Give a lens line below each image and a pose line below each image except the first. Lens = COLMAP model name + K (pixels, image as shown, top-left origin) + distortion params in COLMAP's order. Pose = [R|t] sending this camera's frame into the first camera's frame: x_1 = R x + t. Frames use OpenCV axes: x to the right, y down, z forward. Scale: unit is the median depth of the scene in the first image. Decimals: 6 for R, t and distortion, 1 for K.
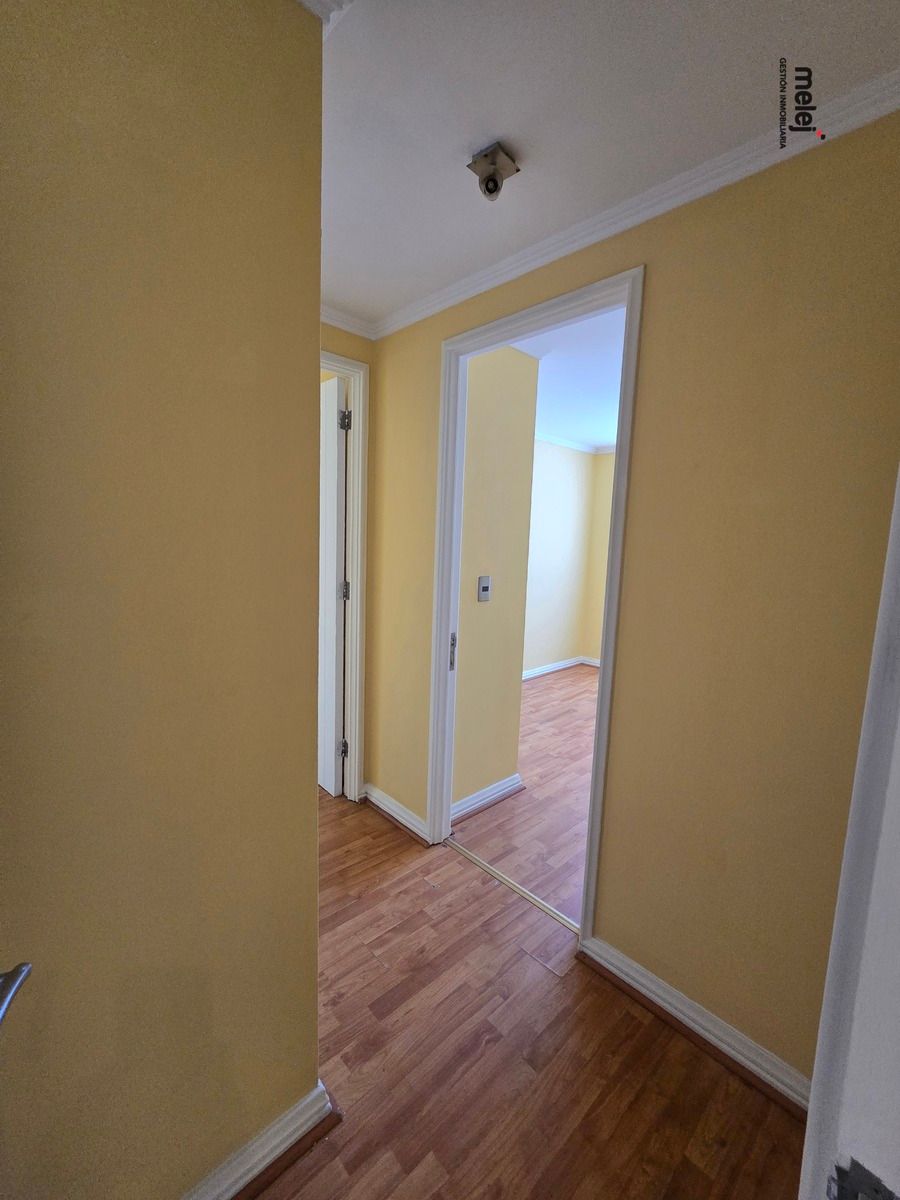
lens RADIAL K [[499.3, 0, 450.0], [0, 499.3, 600.0], [0, 0, 1]] dist [-0.000227, -0.000034]
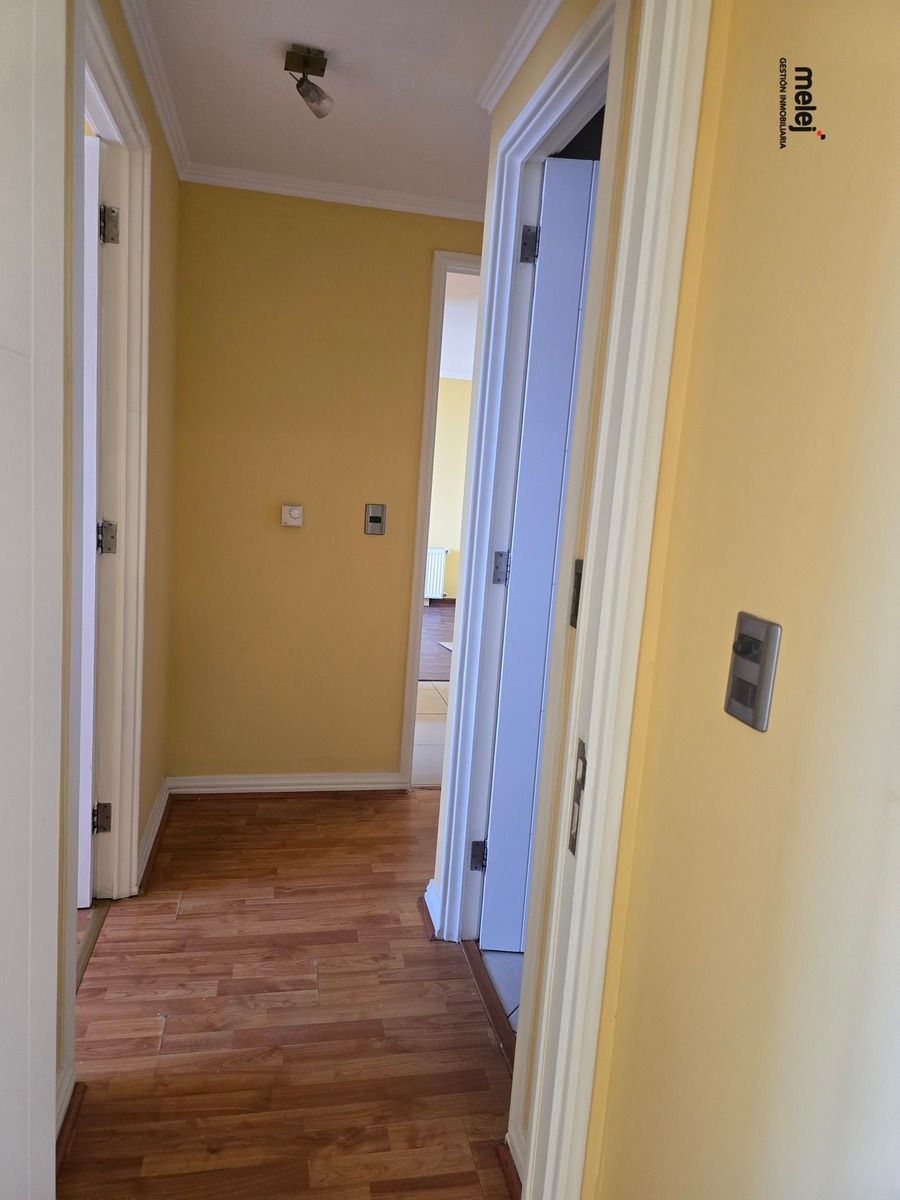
lens RADIAL K [[823.2, 0, 450.0], [0, 823.2, 600.0], [0, 0, 1]] dist [0.052897, 0.000414]
pose [[-0.850747, -0.174976, 0.495593, -0.882982], [-0.035923, 0.960108, 0.277314, -0.243892], [-0.524346, 0.218121, -0.823094, 1.844098]]
